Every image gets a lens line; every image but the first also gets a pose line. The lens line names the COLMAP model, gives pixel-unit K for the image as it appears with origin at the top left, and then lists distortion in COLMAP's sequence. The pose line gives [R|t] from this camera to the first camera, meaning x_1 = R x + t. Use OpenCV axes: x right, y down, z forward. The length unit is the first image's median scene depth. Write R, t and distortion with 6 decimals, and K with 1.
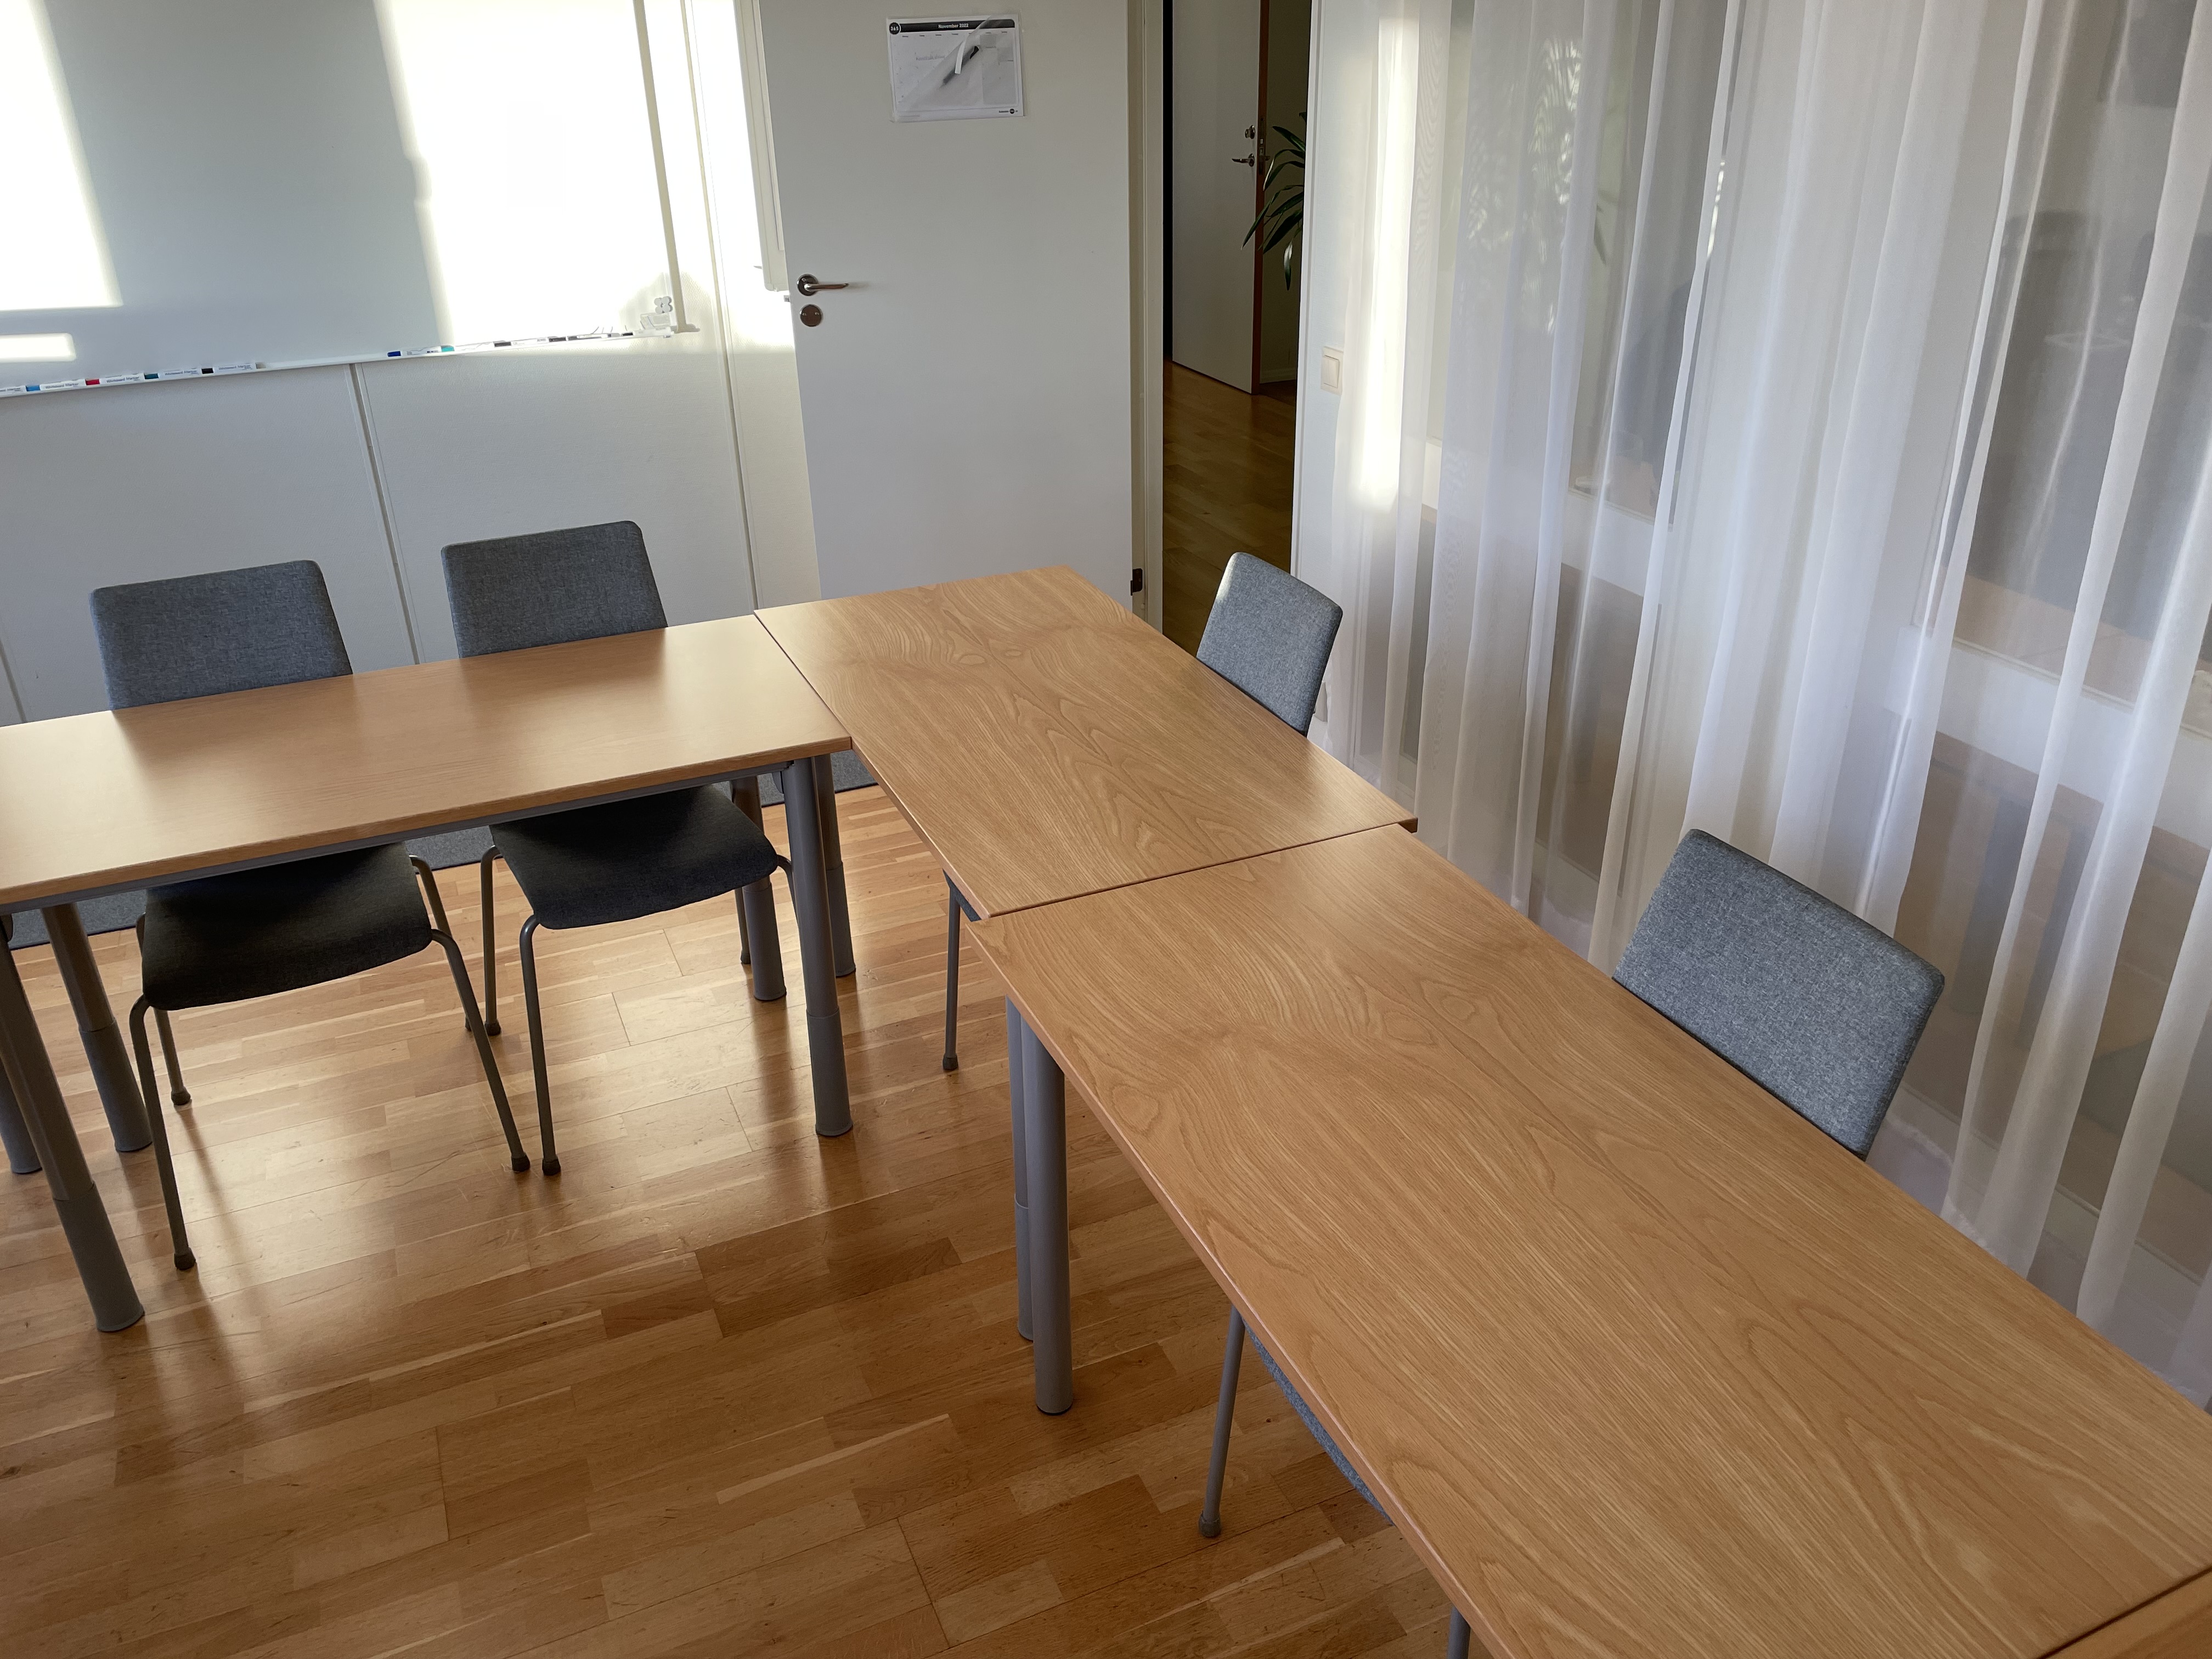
lens RADIAL K [[1705.1, 0, 1103.5], [0, 1705.1, 829.1], [0, 0, 1]] dist [0.090455, -0.126365]
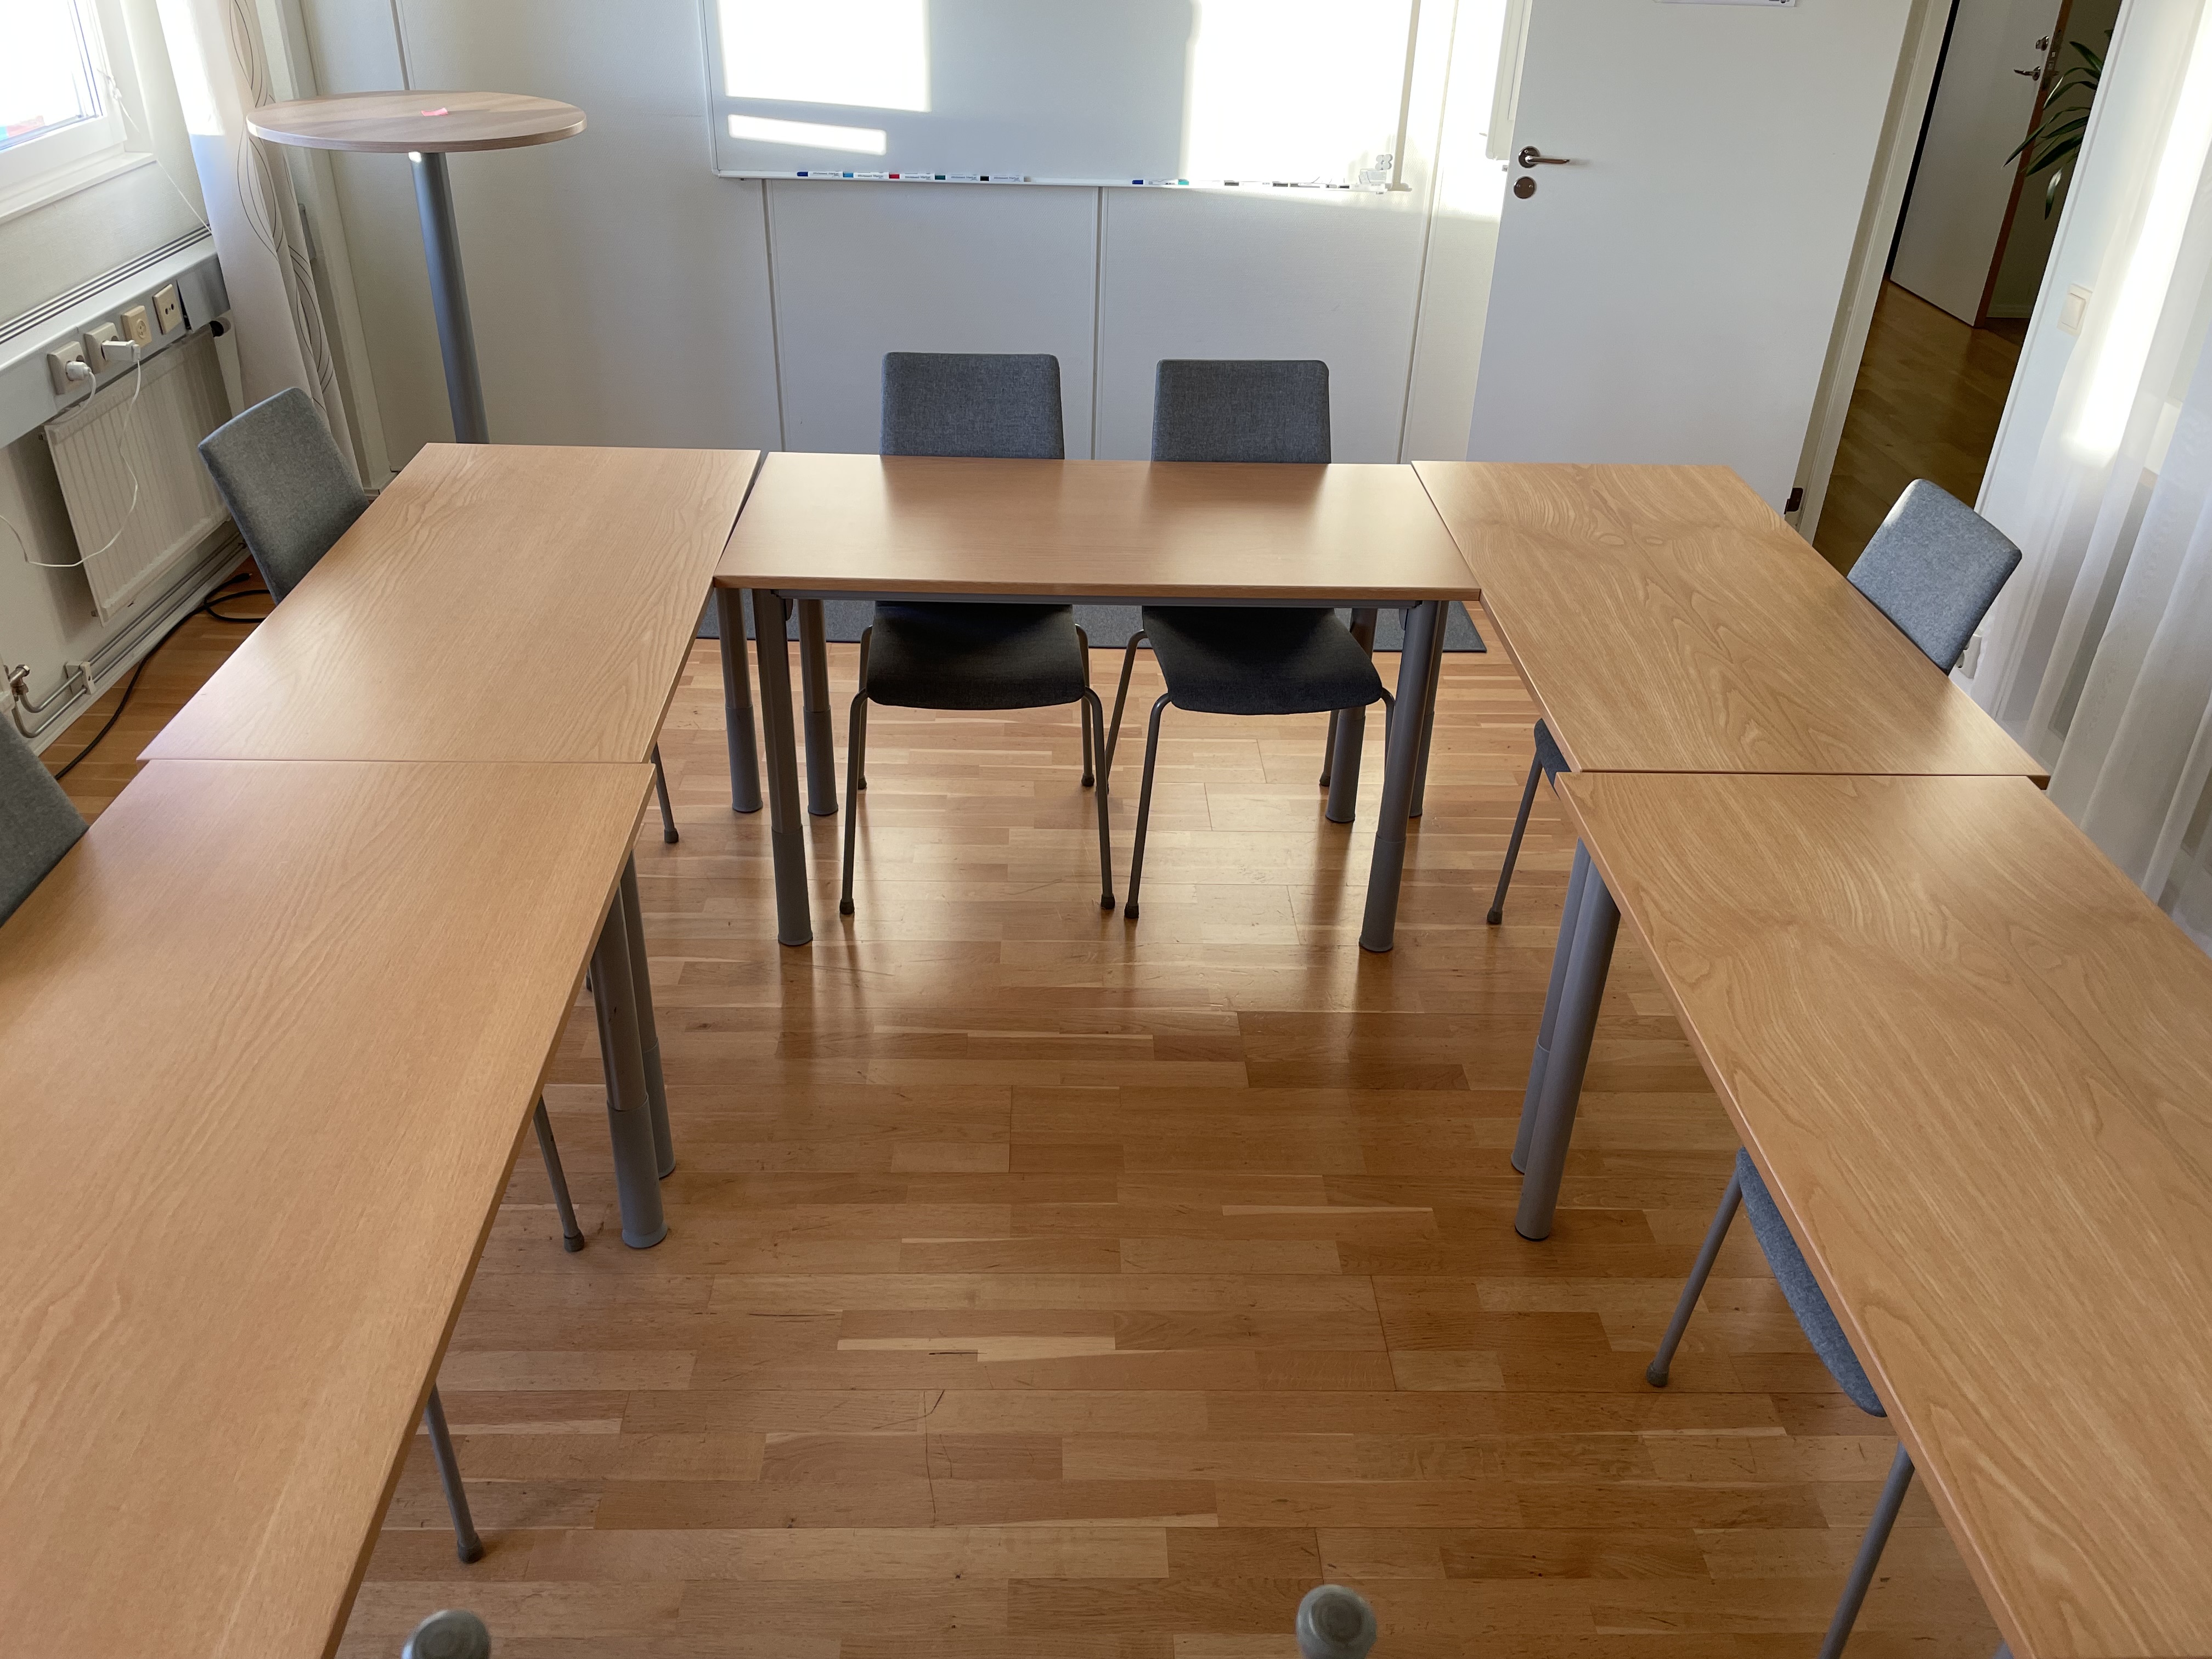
lens RADIAL K [[1705.1, 0, 1085.2], [0, 1705.1, 807.1], [0, 0, 1]] dist [0.090455, -0.126365]
pose [[0.921814, 0.230480, -0.311670, -0.009926], [-0.211852, 0.972880, 0.092859, 0.030551], [0.324620, -0.019571, 0.945642, -0.095910]]
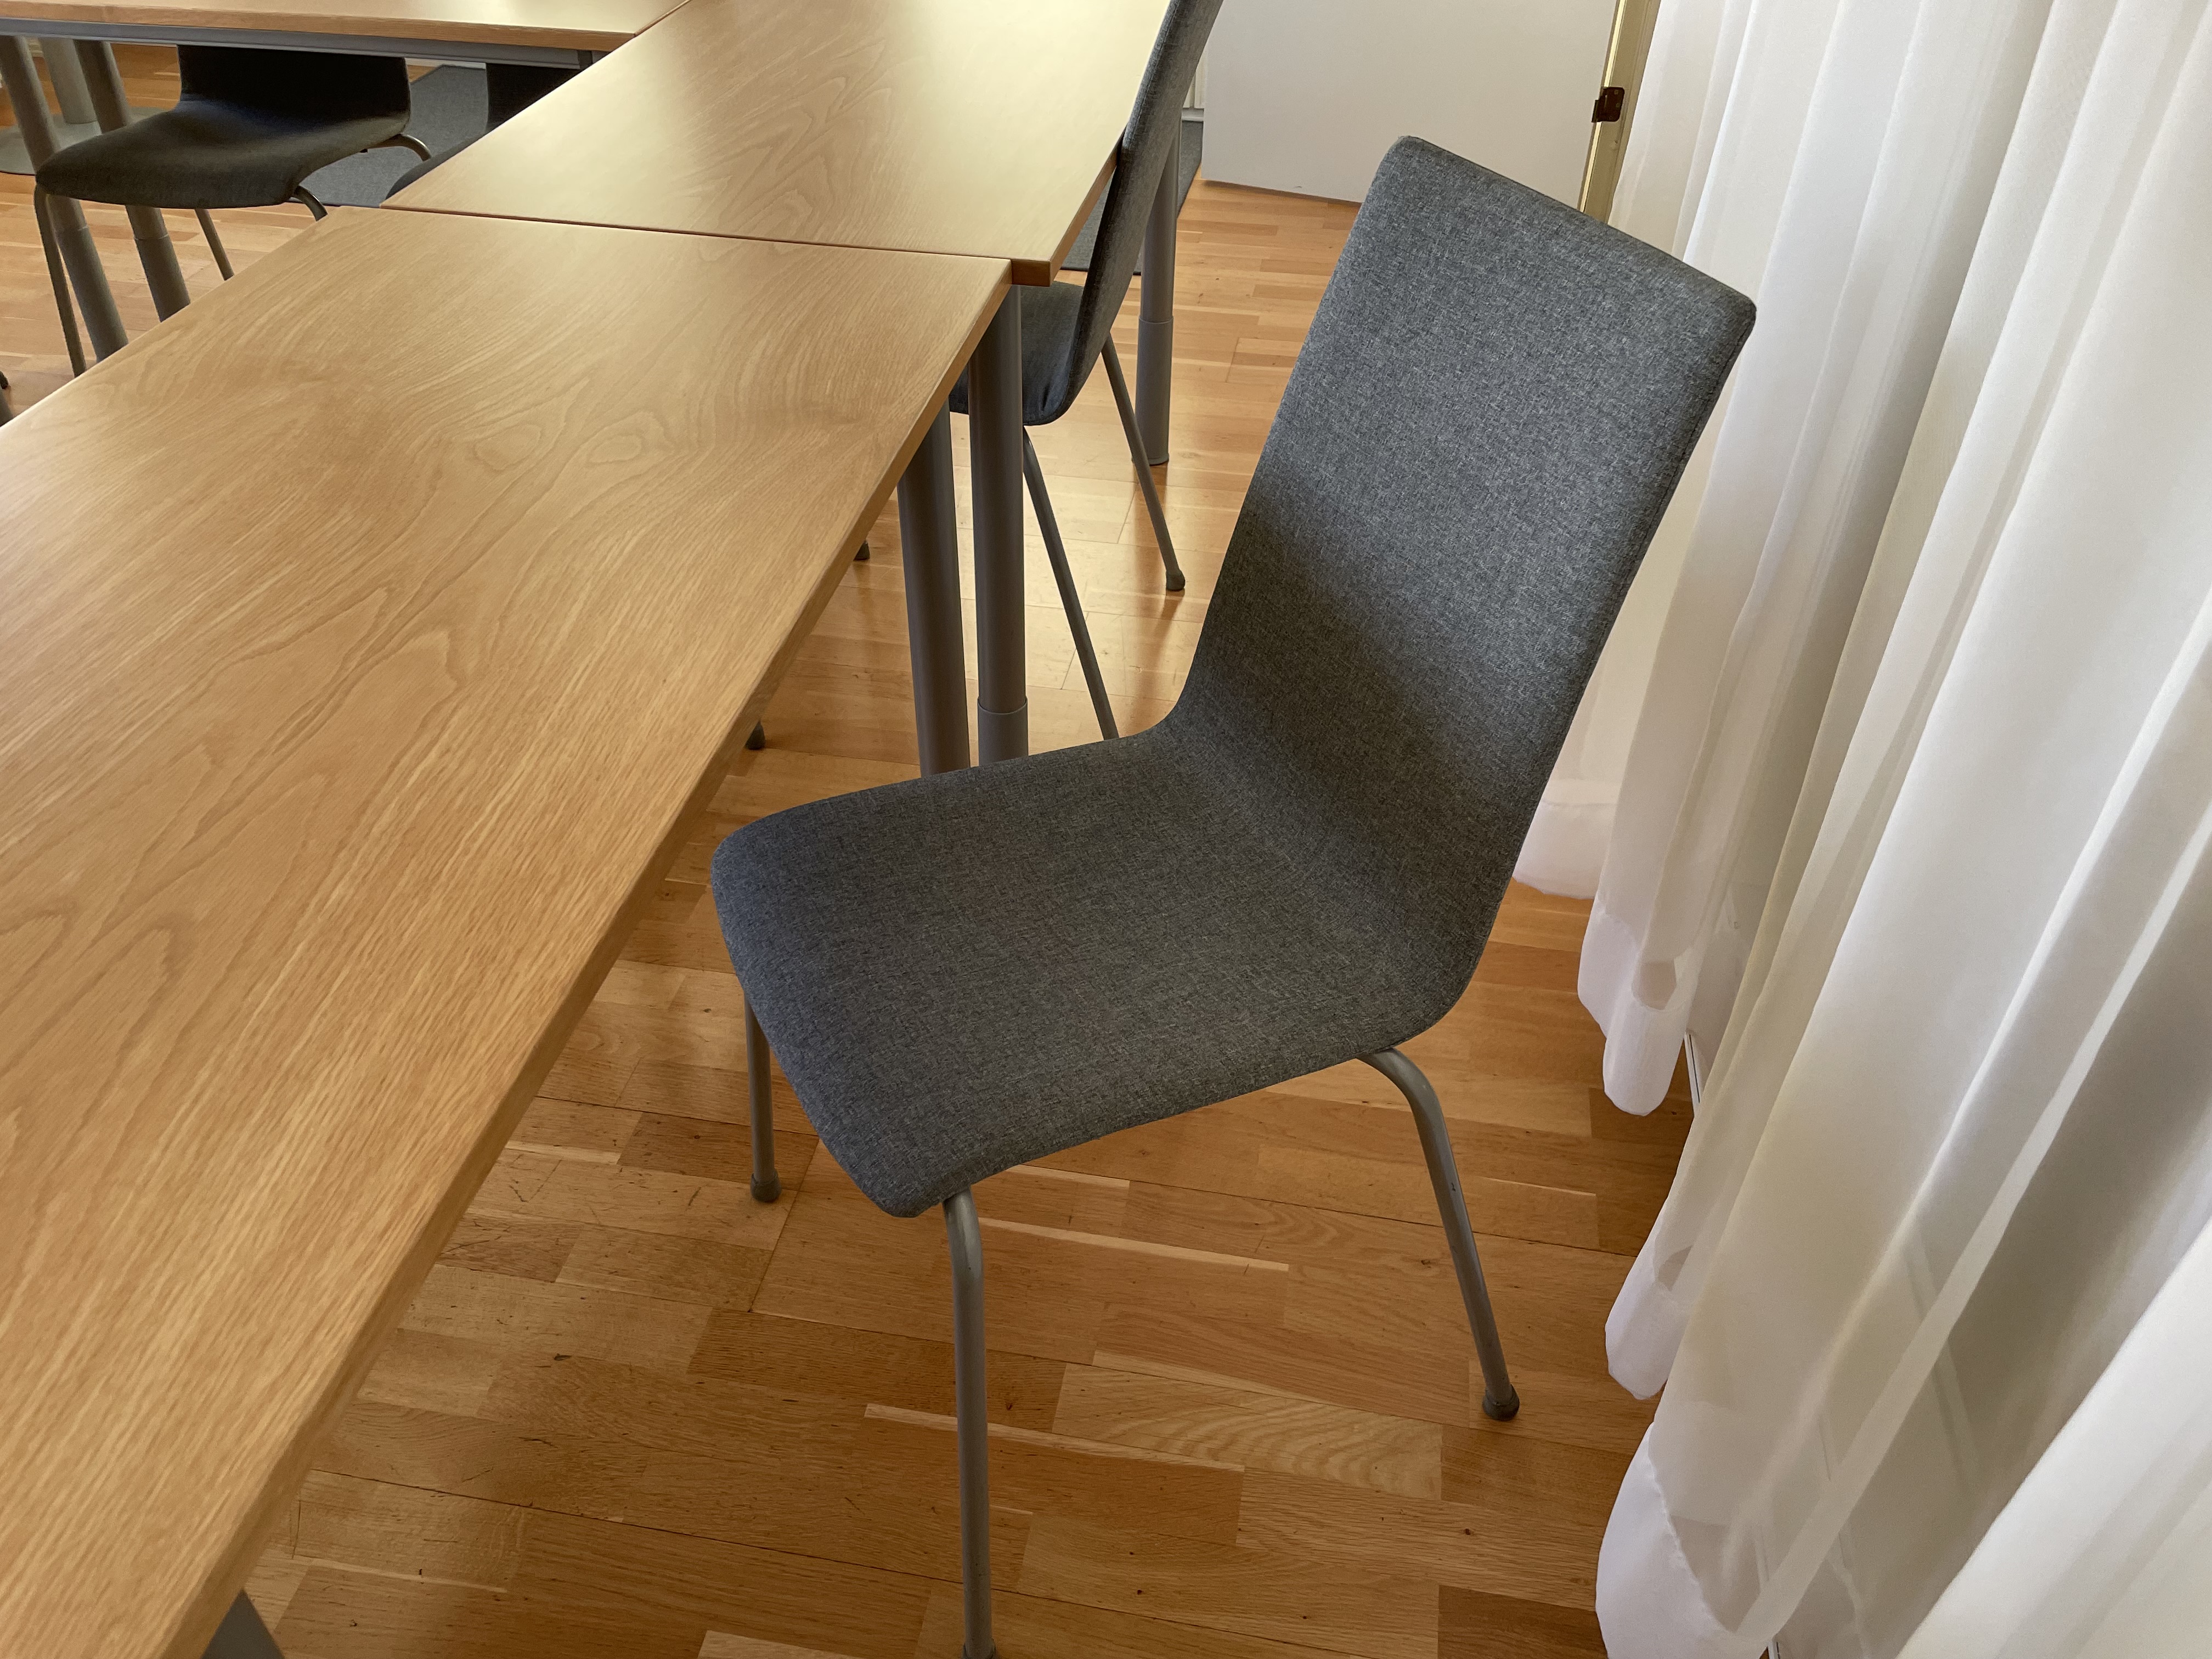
lens RADIAL K [[1705.1, 0, 1099.4], [0, 1705.1, 831.1], [0, 0, 1]] dist [0.090455, -0.126365]
pose [[0.831238, 0.363962, -0.420208, 0.468861], [-0.271359, 0.925362, 0.264708, 0.013375], [0.485188, -0.106008, 0.867960, 0.364143]]
